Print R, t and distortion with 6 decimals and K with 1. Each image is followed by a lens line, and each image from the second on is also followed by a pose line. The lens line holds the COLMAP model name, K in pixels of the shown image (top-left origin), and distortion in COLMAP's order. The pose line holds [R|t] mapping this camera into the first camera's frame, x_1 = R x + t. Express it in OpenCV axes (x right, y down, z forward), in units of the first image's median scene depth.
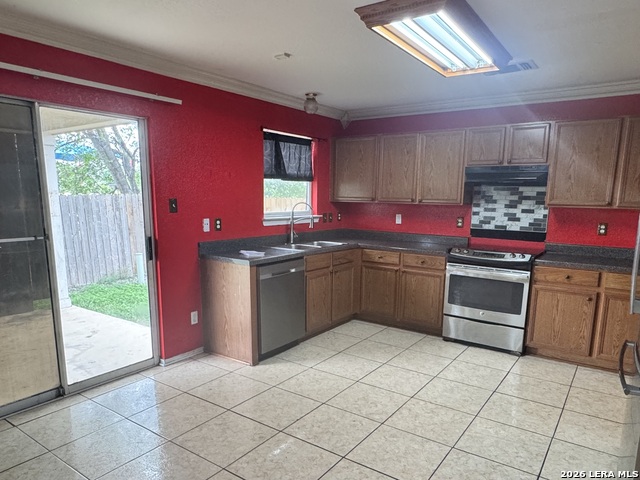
lens RADIAL K [[443.2, 0, 329.1], [0, 443.2, 273.6], [0, 0, 1]] dist [-0.008847, -0.002679]
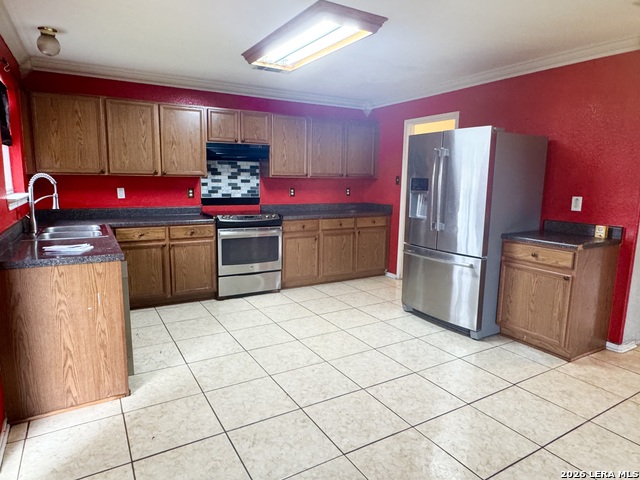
lens RADIAL K [[401.2, 0, 320.0], [0, 401.2, 240.0], [0, 0, 1]] dist [-0.001324, -0.000276]
pose [[0.415379, -0.150090, 0.897180, -0.504164], [0.149021, 0.984197, 0.095653, -0.053479], [-0.897359, 0.093967, 0.431182, 0.331363]]
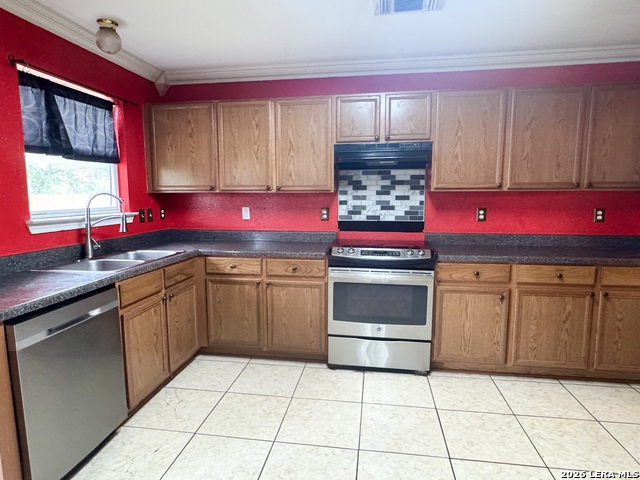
lens RADIAL K [[383.7, 0, 320.0], [0, 383.7, 240.0], [0, 0, 1]] dist [-0.002647, -0.000254]
pose [[0.897930, -0.070662, 0.434430, -0.027457], [0.093022, 0.995200, -0.030396, -0.050509], [-0.430197, 0.067705, 0.900193, 0.394649]]
